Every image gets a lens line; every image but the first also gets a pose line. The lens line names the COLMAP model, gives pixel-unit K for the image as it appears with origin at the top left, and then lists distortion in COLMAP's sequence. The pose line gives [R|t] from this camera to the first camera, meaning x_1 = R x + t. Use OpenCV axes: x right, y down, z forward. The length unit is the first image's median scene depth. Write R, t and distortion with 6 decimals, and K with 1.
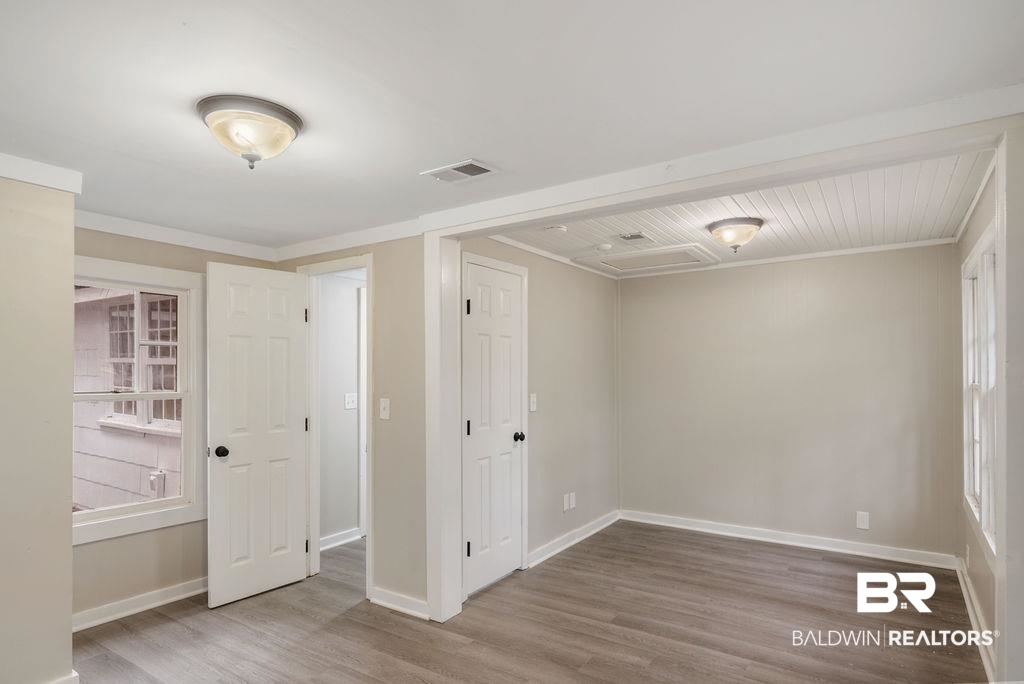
lens RADIAL K [[565.0, 0, 517.1], [0, 565.0, 329.2], [0, 0, 1]] dist [0.000793, 0.000254]
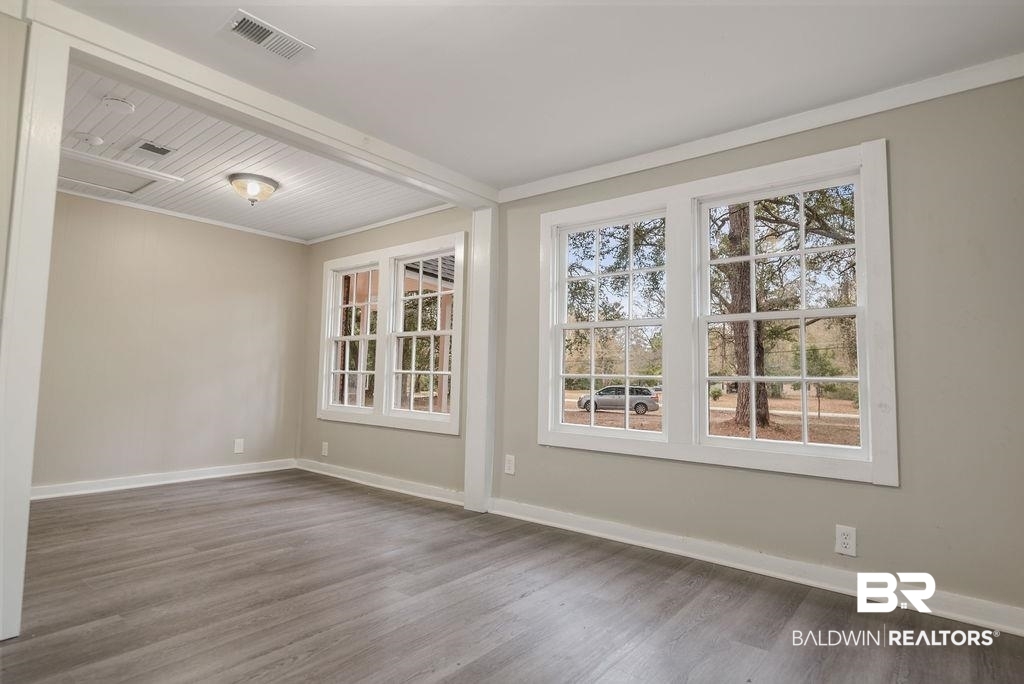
lens RADIAL K [[552.4, 0, 514.5], [0, 552.4, 336.0], [0, 0, 1]] dist [-0.000666, -0.000111]
pose [[0.084368, 0.083434, 0.992935, -0.734377], [-0.092507, 0.992841, -0.075566, 0.181027], [-0.992131, -0.085478, 0.091482, 0.421344]]
